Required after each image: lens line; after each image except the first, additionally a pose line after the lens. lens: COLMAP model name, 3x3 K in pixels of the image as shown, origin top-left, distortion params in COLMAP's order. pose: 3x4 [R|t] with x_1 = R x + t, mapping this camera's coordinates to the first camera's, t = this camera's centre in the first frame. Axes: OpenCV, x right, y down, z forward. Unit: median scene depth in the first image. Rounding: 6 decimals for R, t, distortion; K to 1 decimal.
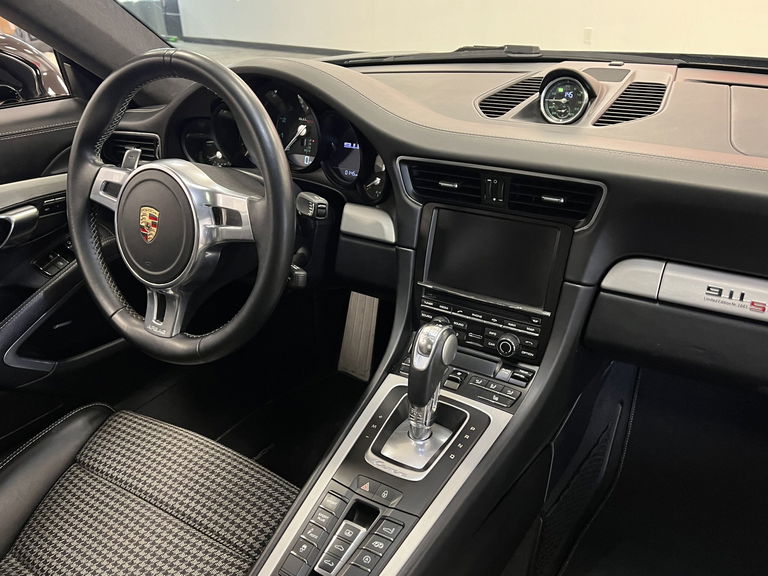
lens RADIAL K [[633.7, 0, 384.0], [0, 633.7, 288.0], [0, 0, 1]] dist [-0.004618, -0.005603]
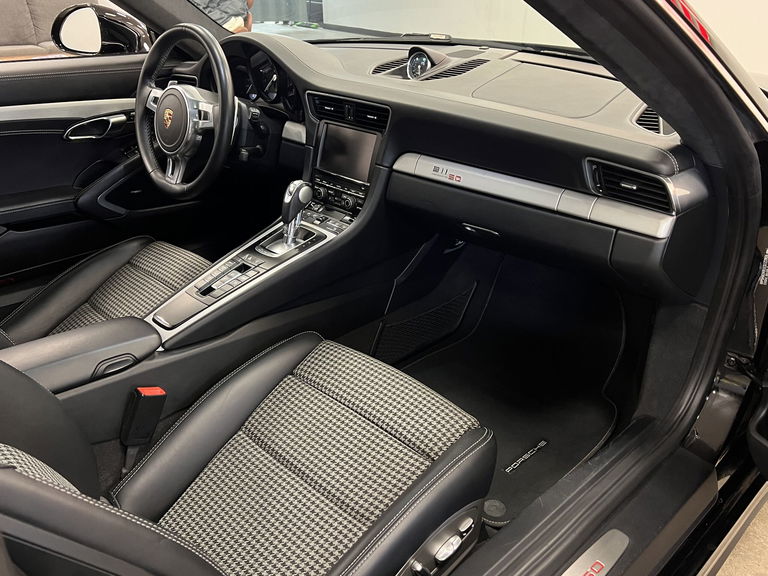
lens RADIAL K [[633.7, 0, 384.0], [0, 633.7, 288.0], [0, 0, 1]] dist [-0.004618, -0.005603]
pose [[0.977171, 0.118045, -0.176643, 0.590563], [-0.113434, 0.992893, 0.036009, 0.236511], [0.179638, -0.015150, 0.983616, -0.668866]]
